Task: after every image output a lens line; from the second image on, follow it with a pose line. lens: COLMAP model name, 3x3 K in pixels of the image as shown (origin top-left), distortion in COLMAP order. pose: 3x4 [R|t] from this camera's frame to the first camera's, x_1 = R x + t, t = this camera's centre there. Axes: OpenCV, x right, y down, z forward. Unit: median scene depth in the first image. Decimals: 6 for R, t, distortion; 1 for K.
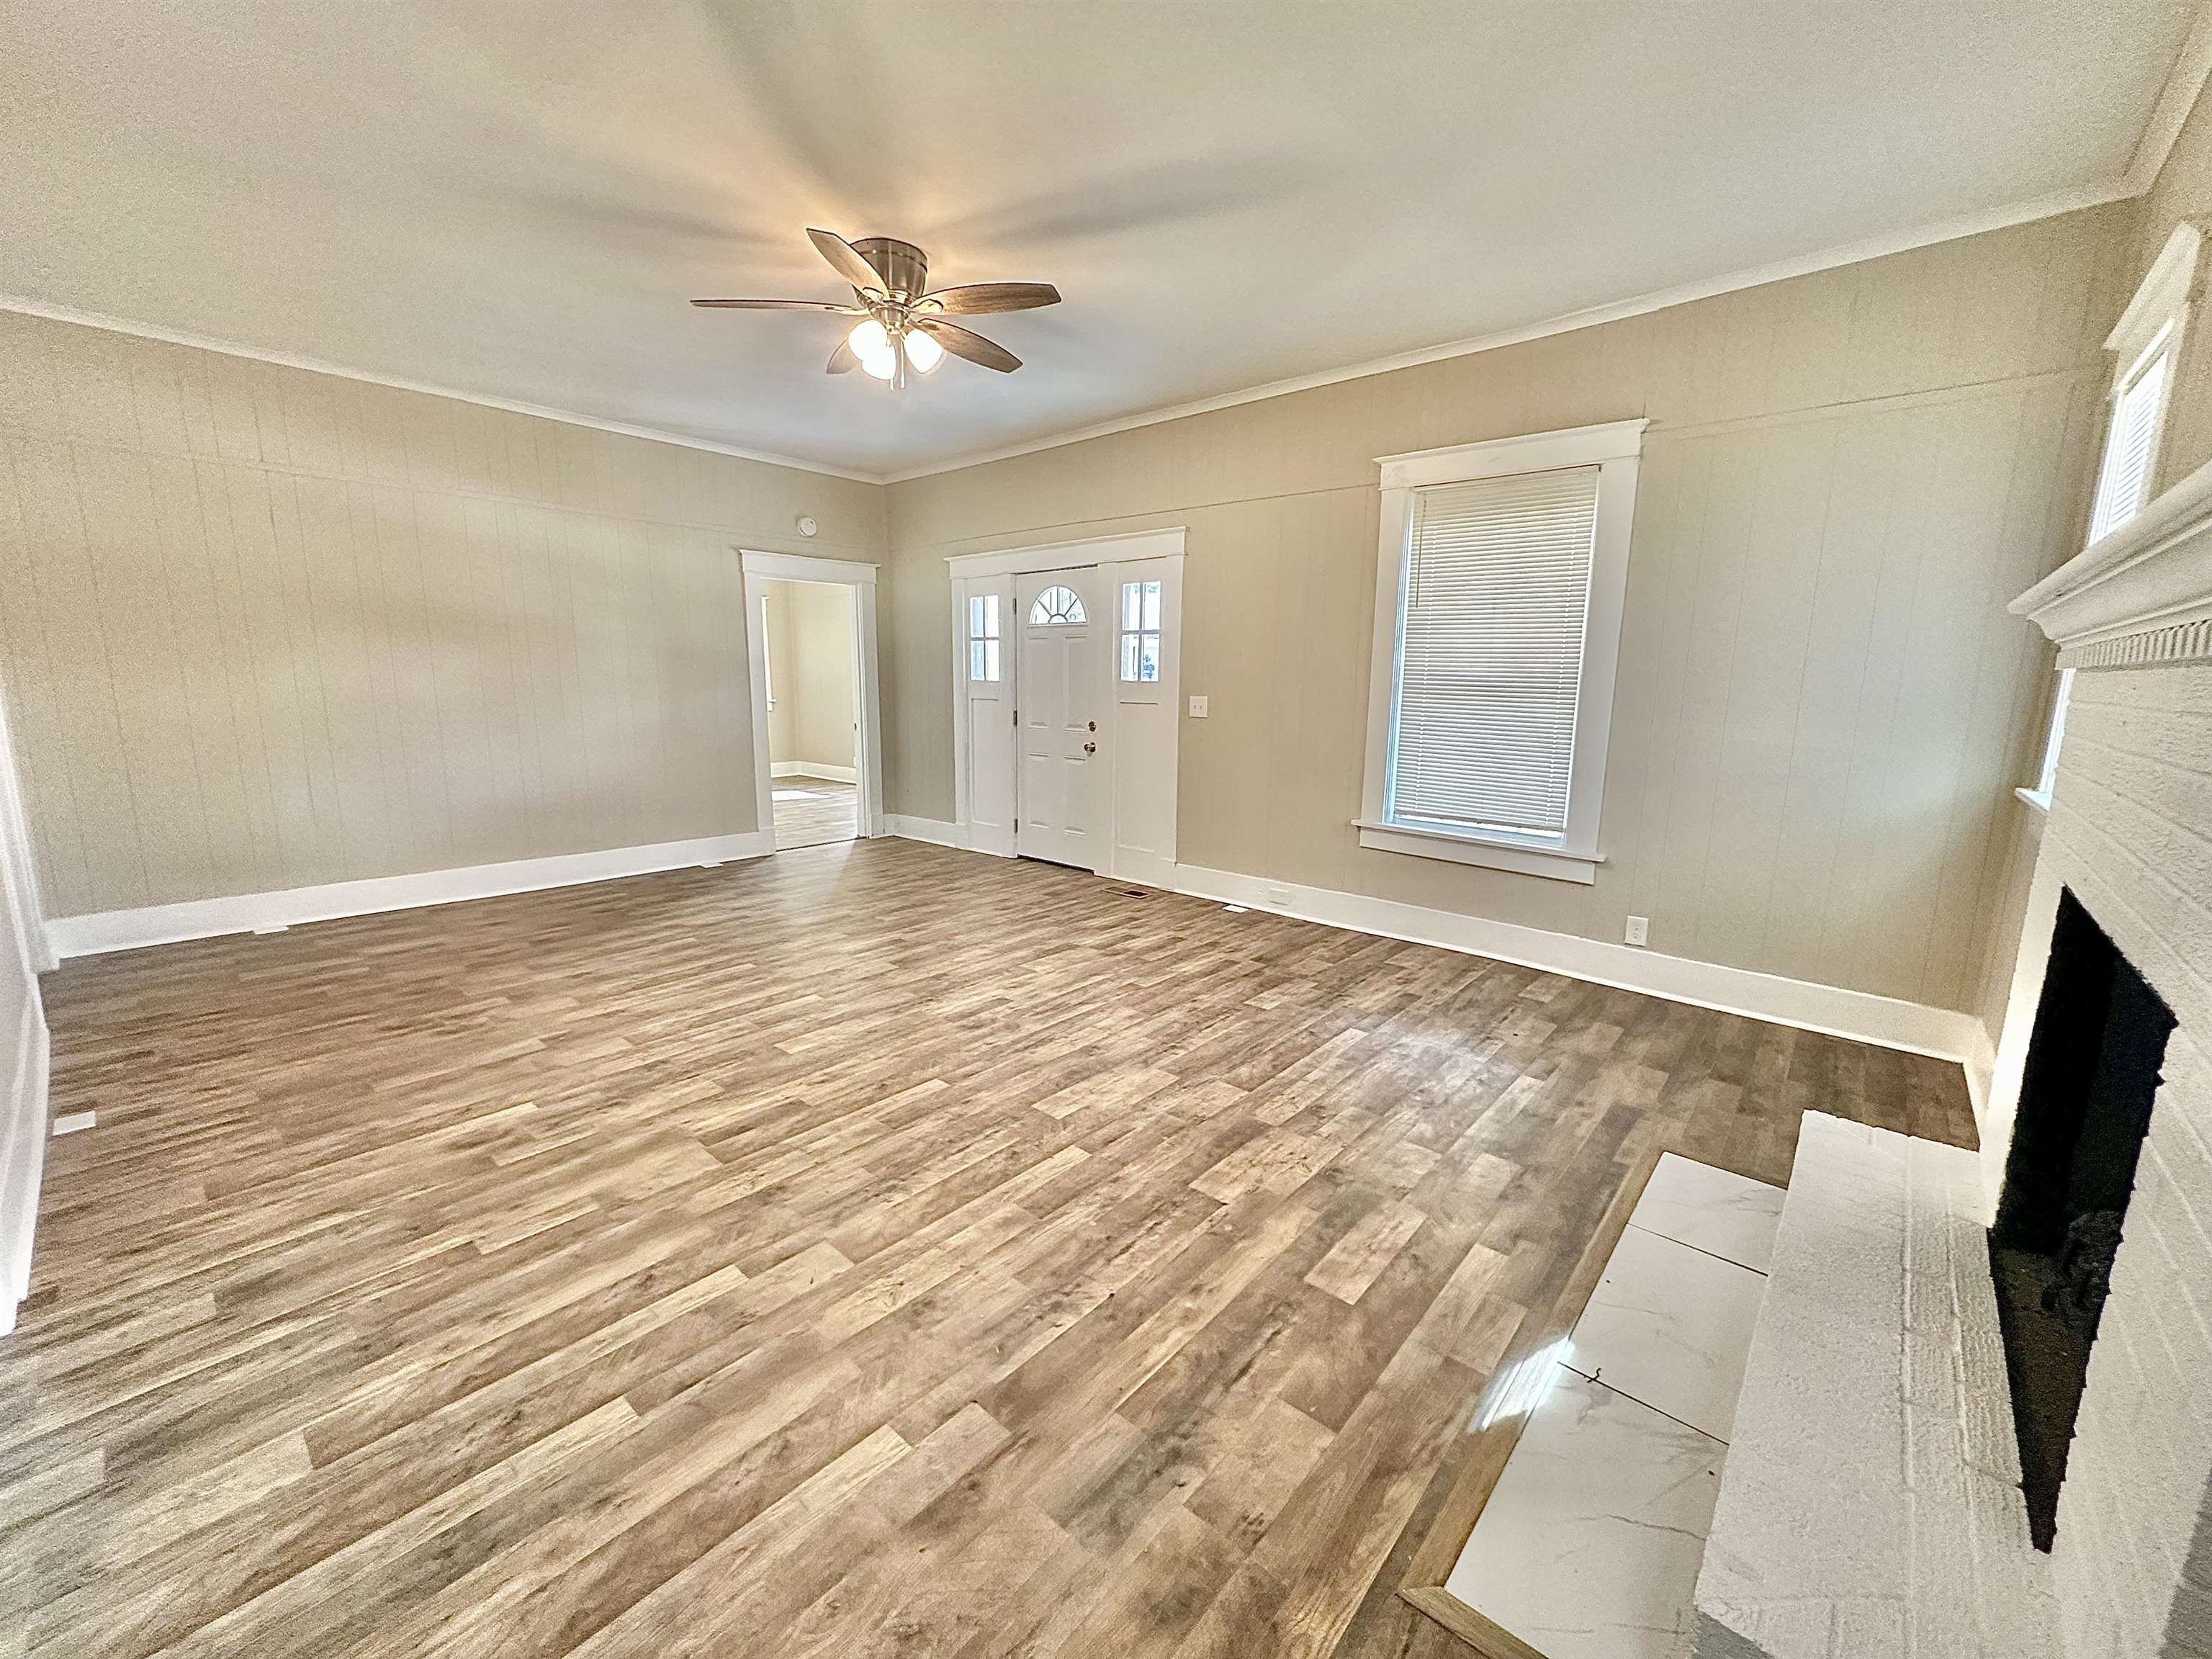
lens RADIAL K [[878.5, 0, 1106.0], [0, 878.5, 829.5], [0, 0, 1]] dist [-0.002105, 0.000358]
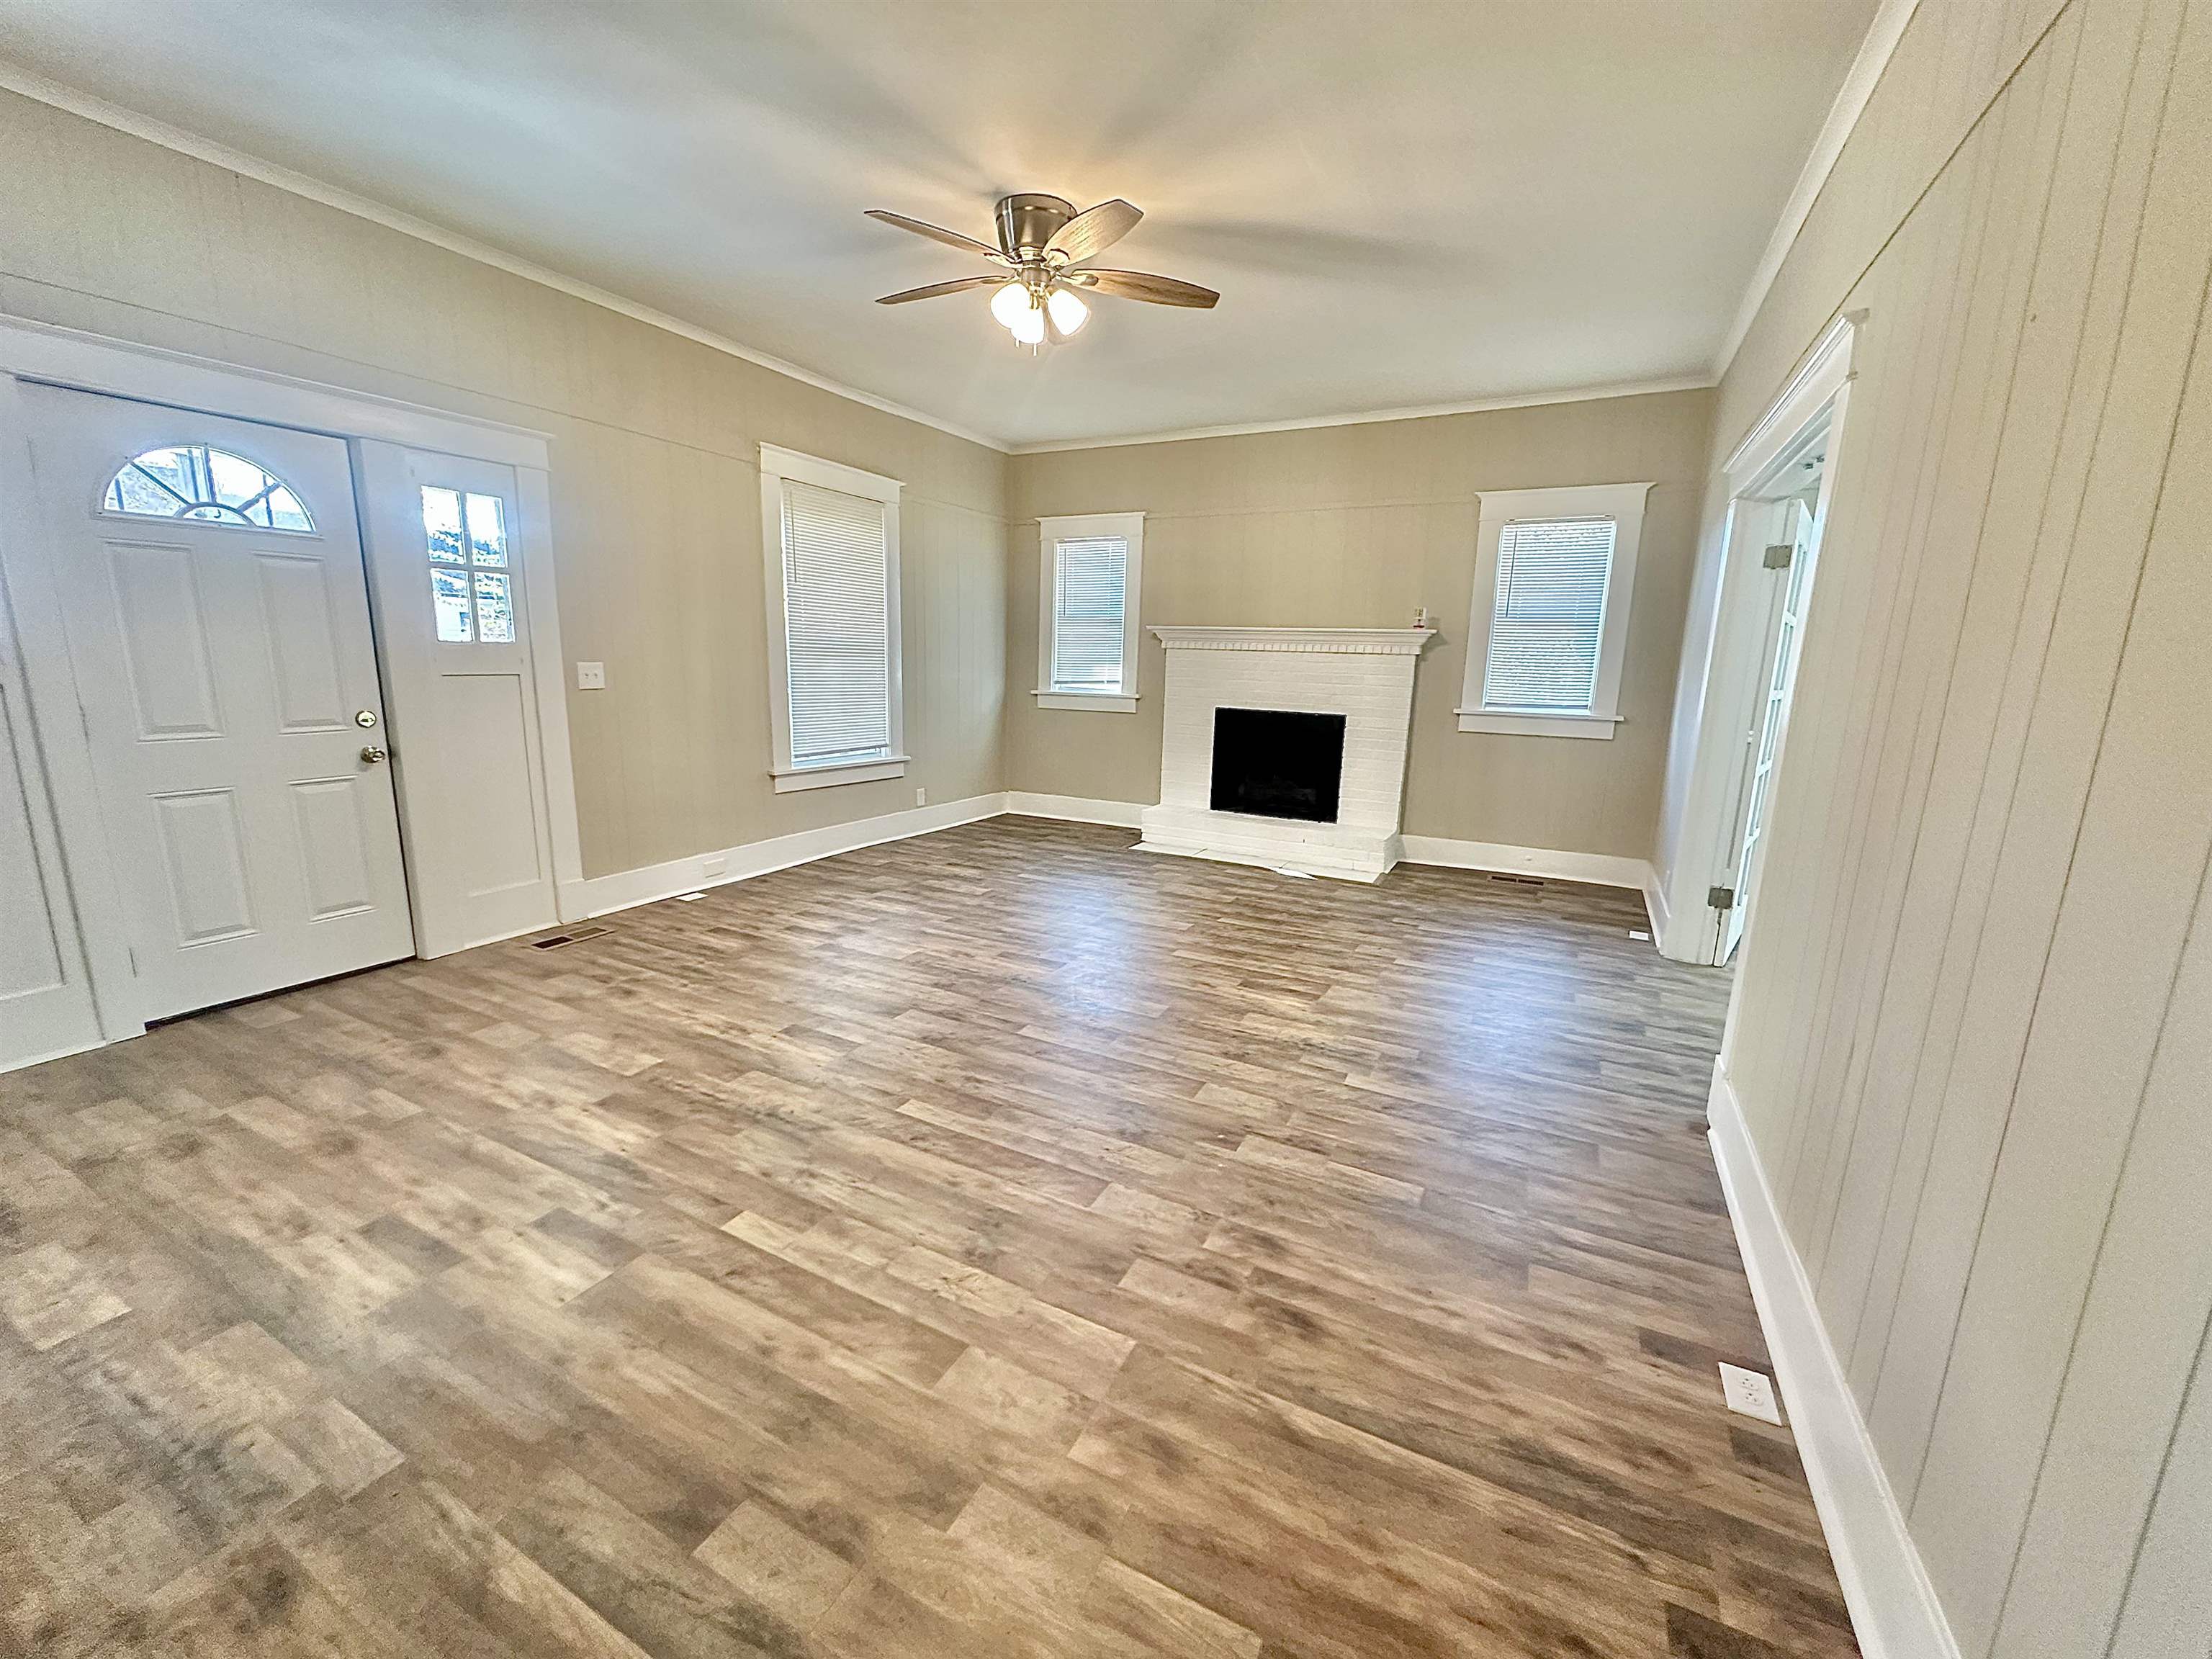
lens RADIAL K [[878.5, 0, 1106.0], [0, 878.5, 829.5], [0, 0, 1]] dist [-0.002105, 0.000358]
pose [[-0.242032, -0.208811, 0.947533, -1.131931], [0.137879, 0.959256, 0.246613, -0.198902], [-0.960422, 0.190333, -0.203380, 1.073259]]
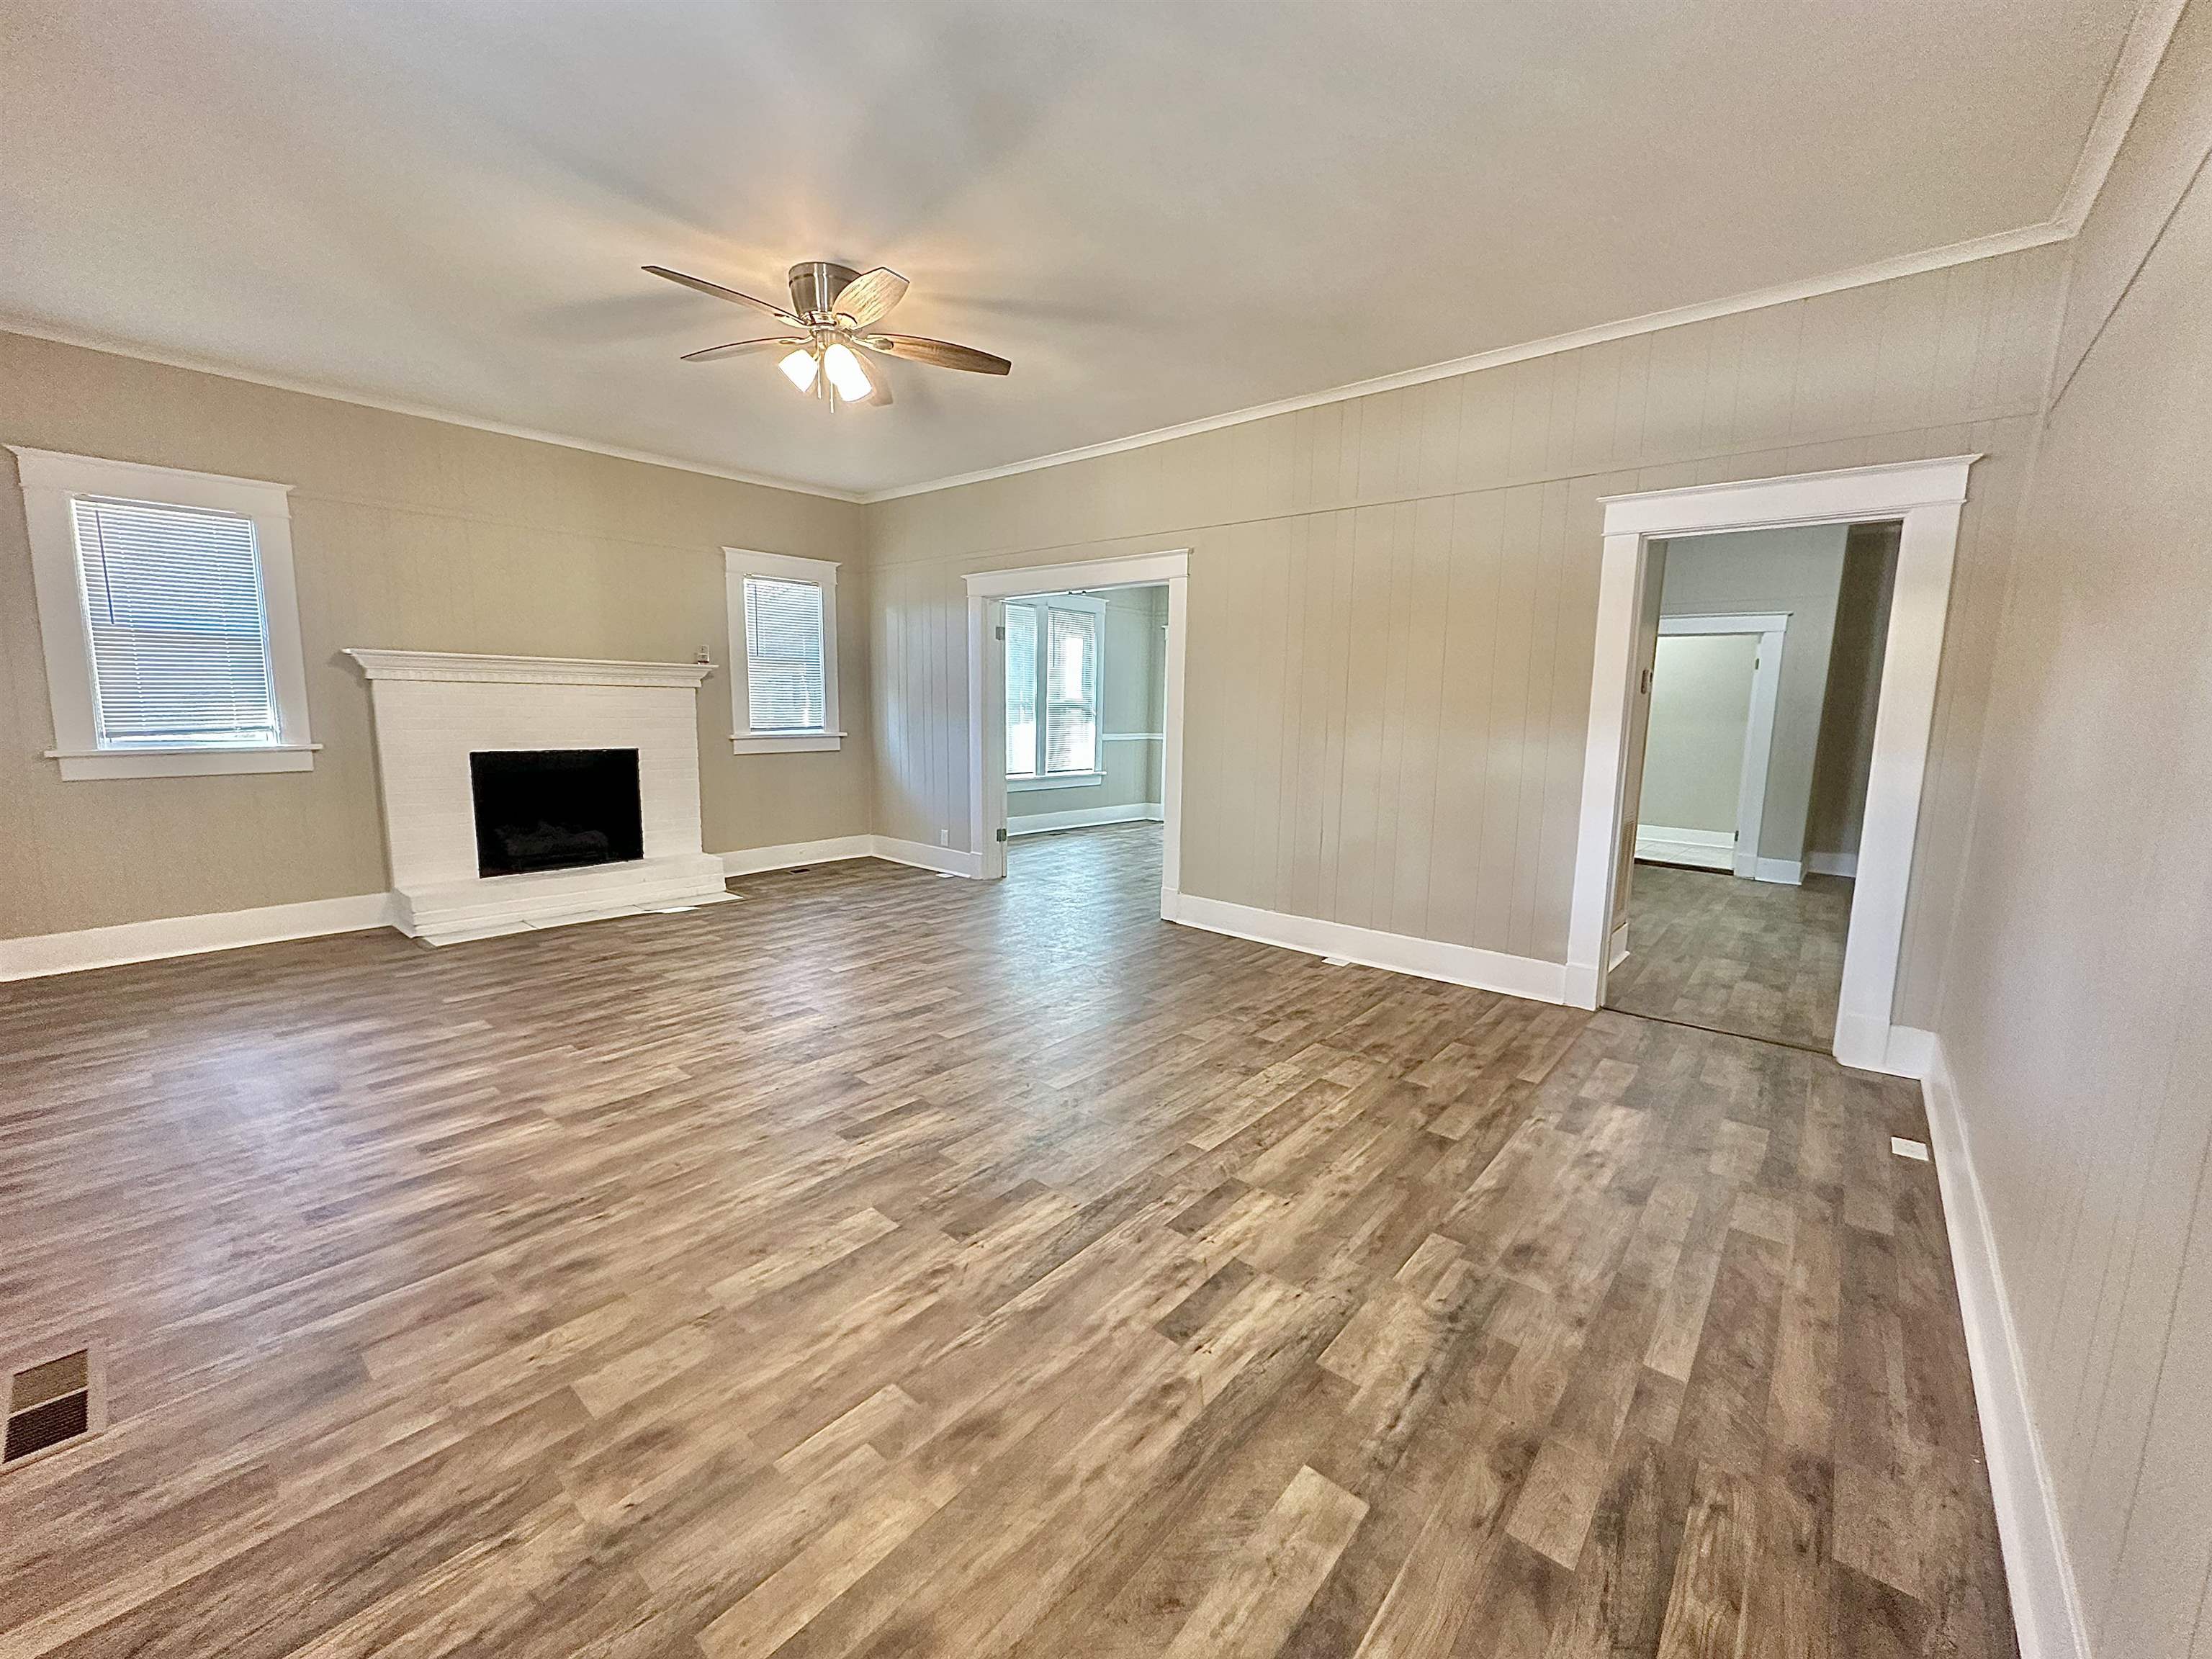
lens RADIAL K [[878.5, 0, 1106.0], [0, 878.5, 829.5], [0, 0, 1]] dist [-0.002105, 0.000358]
pose [[-0.999517, -0.025508, -0.017771, -0.485262], [-0.029762, 0.950310, 0.309880, -0.321289], [0.008983, 0.310259, -0.950610, 1.852120]]
